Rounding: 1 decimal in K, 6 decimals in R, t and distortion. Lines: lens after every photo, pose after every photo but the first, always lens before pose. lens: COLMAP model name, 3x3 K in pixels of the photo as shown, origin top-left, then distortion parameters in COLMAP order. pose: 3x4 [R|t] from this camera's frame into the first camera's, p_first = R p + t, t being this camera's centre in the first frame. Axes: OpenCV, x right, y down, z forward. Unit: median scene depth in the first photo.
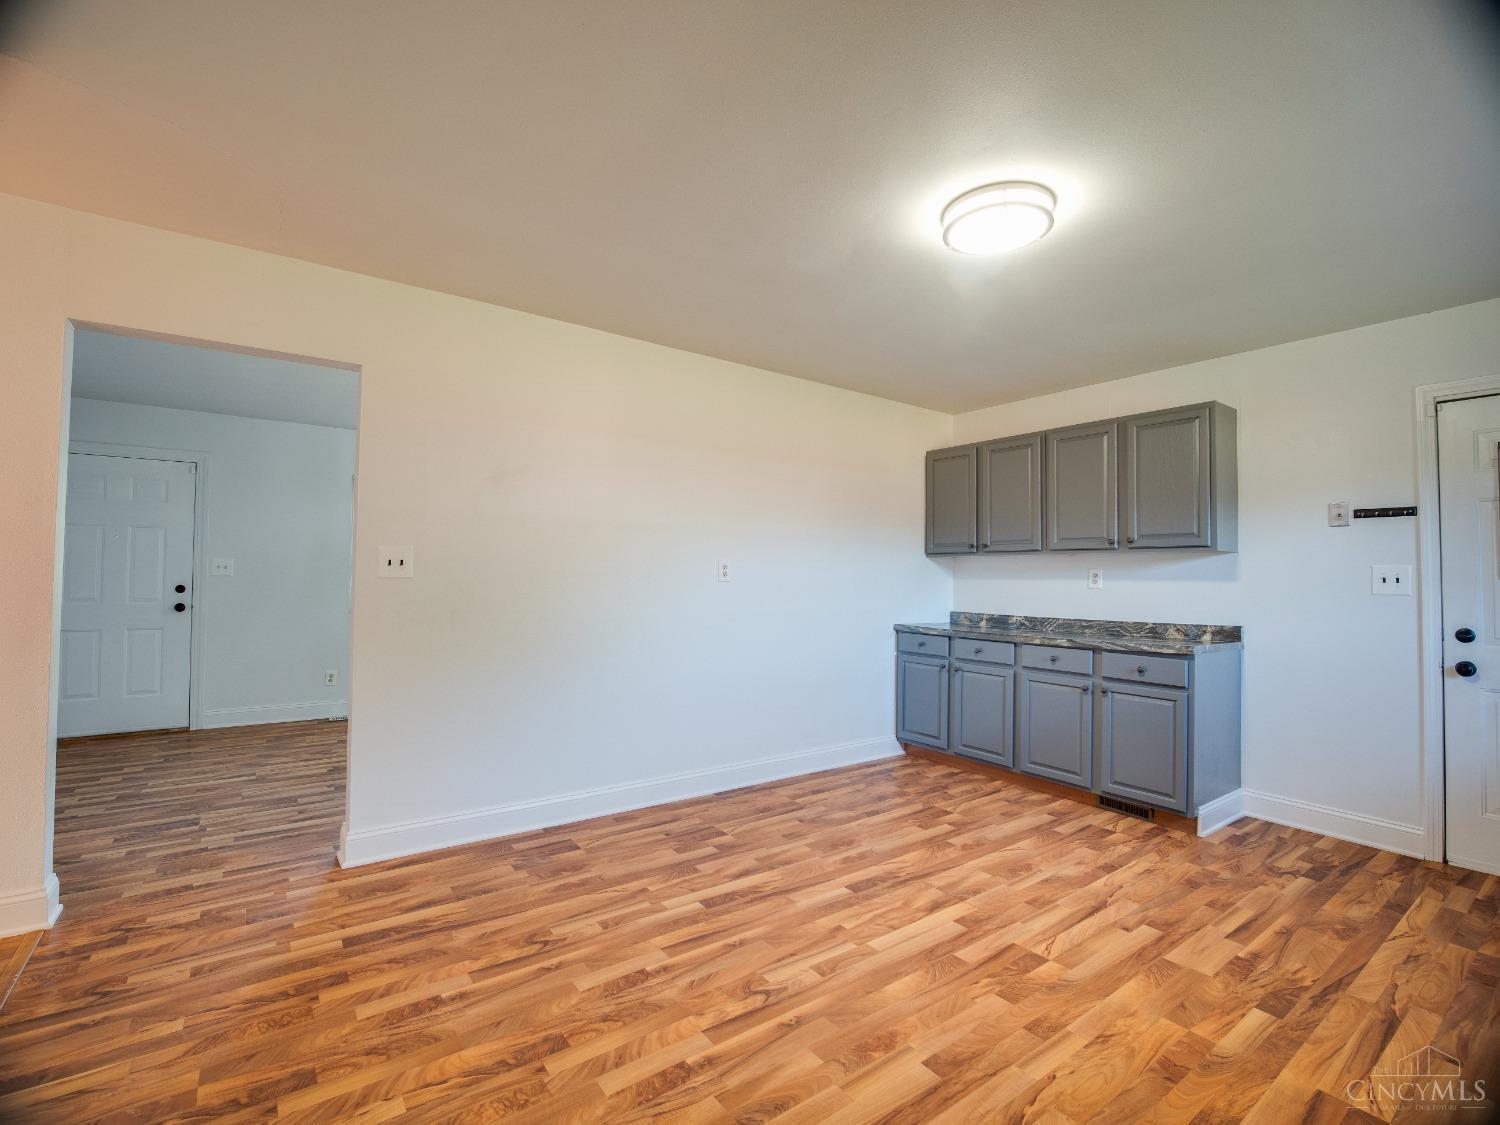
lens RADIAL K [[680.2, 0, 738.3], [0, 680.2, 559.7], [0, 0, 1]] dist [-0.018096, -0.000536]
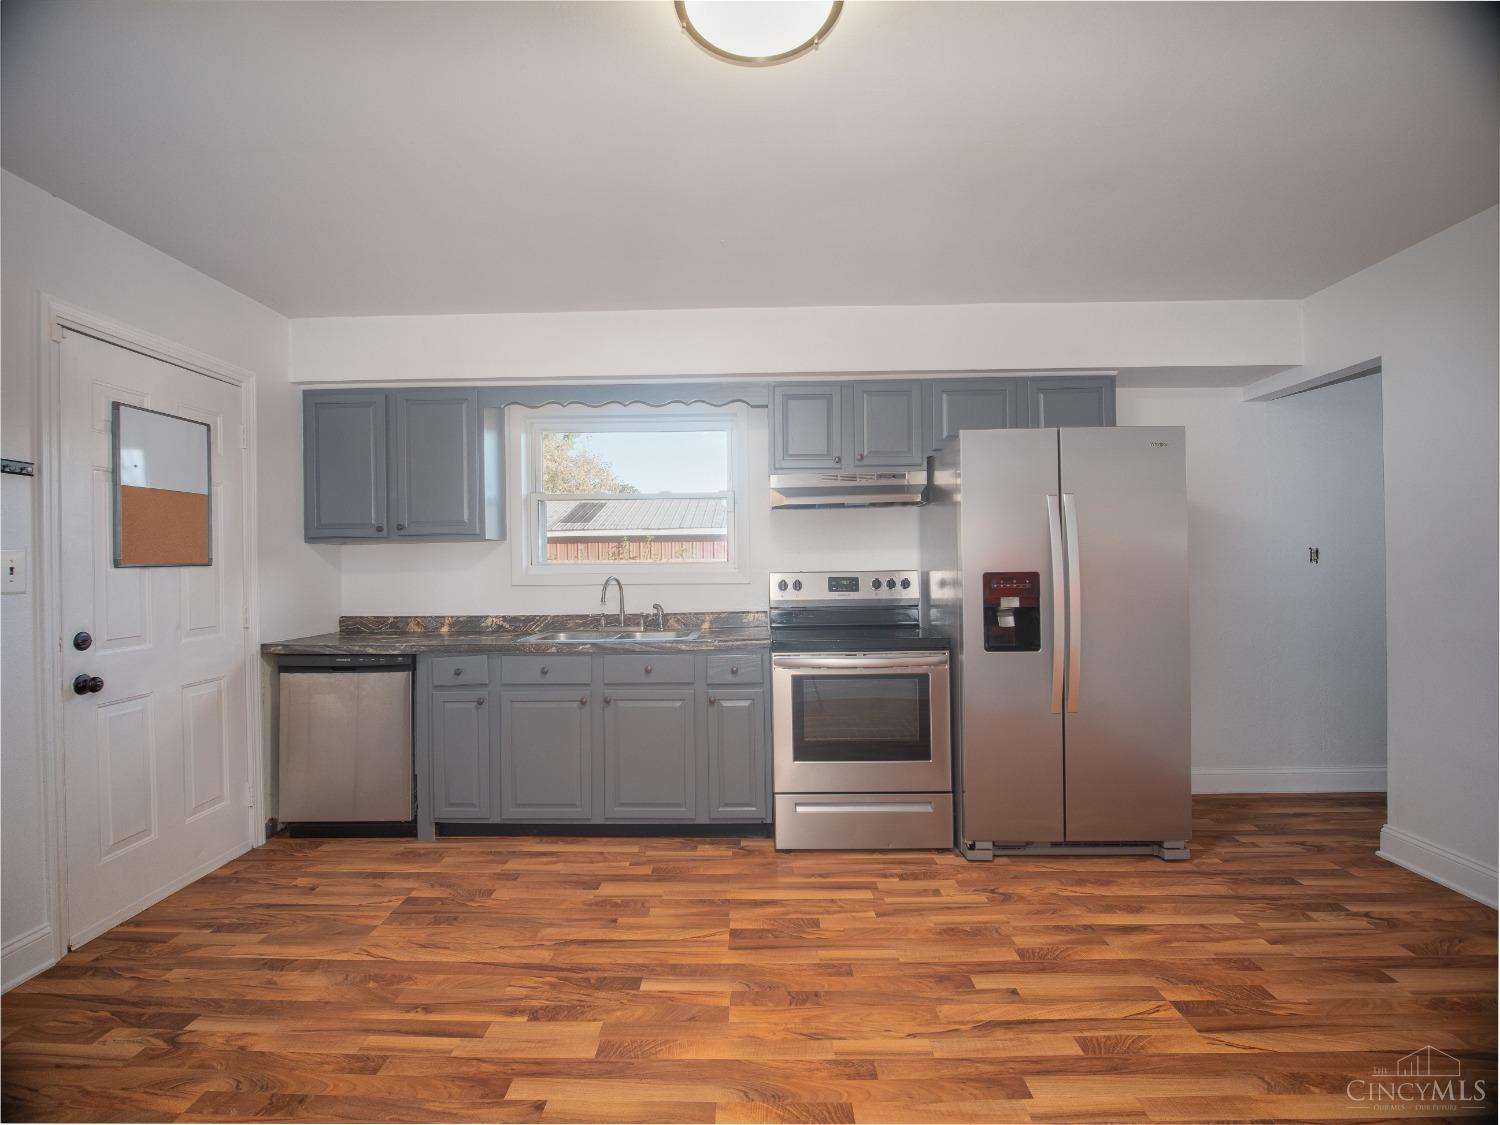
lens RADIAL K [[680.2, 0, 738.3], [0, 680.2, 559.7], [0, 0, 1]] dist [-0.018096, -0.000536]
pose [[-0.797662, 0.000778, 0.603105, 0.027137], [-0.010357, 0.999834, -0.014988, 0.024714], [-0.603016, -0.018202, -0.797521, 1.208939]]
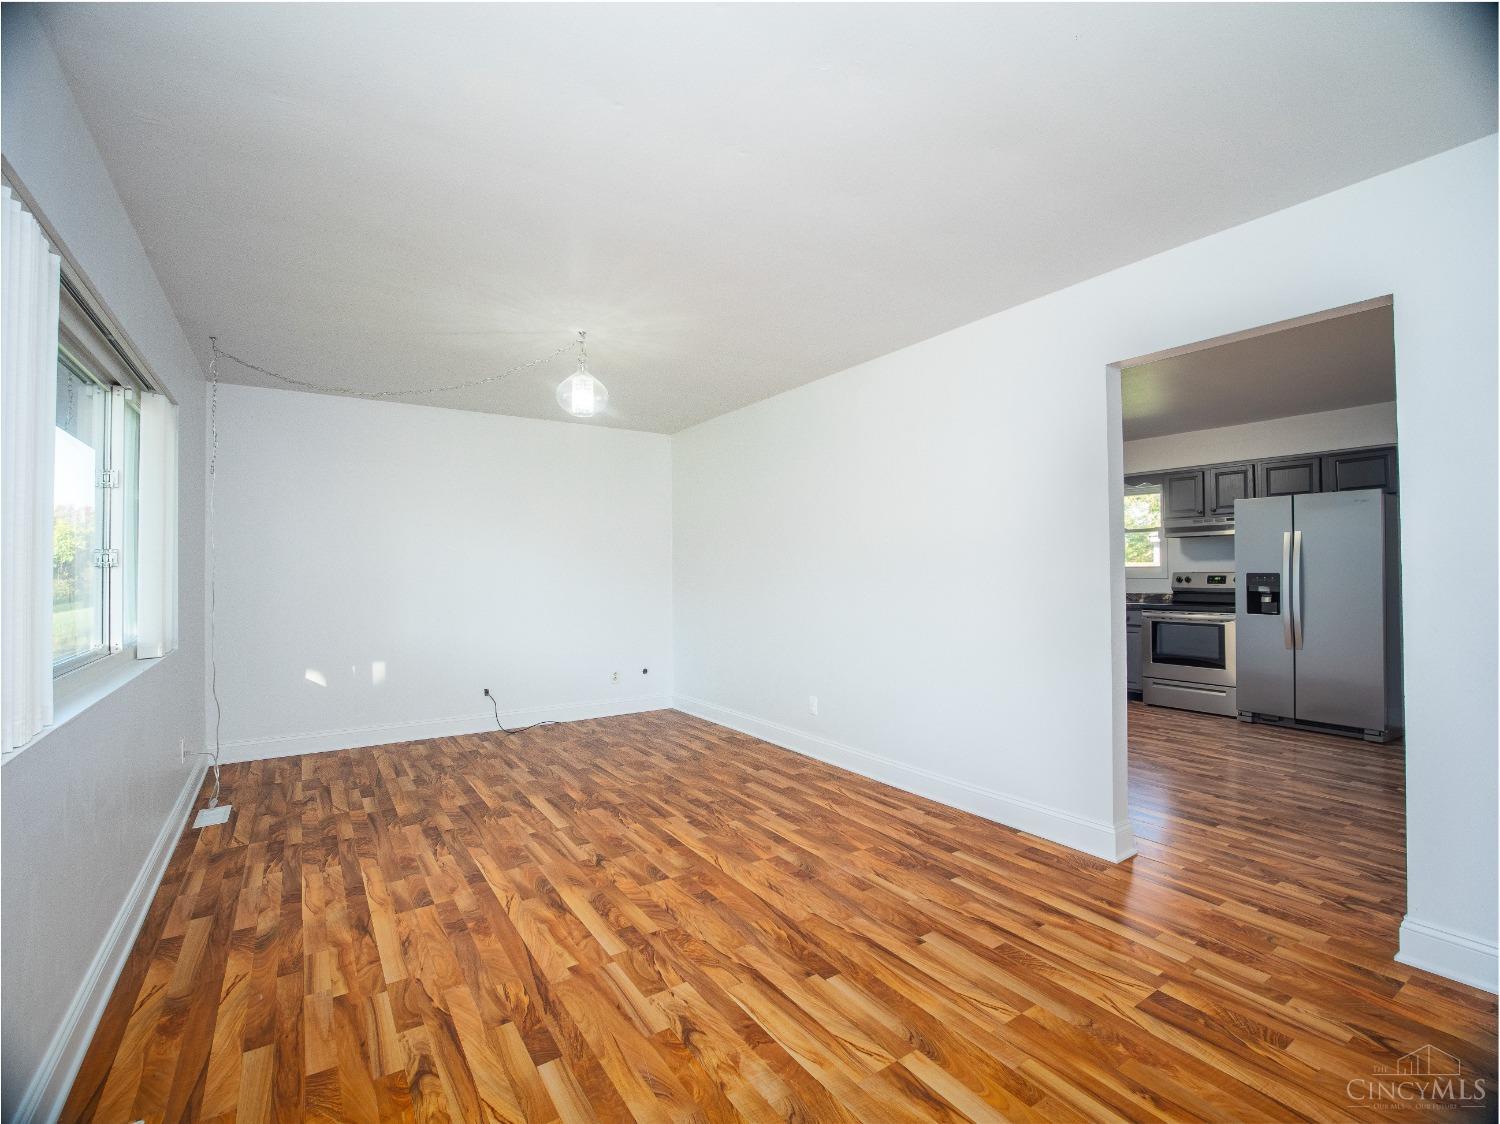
lens RADIAL K [[680.2, 0, 738.3], [0, 680.2, 559.2], [0, 0, 1]] dist [-0.018096, -0.000536]
pose [[0.042148, 0.002854, 0.999107, -1.642760], [-0.018792, 0.999821, -0.002064, 0.016312], [-0.998935, -0.018688, 0.042194, 1.564998]]
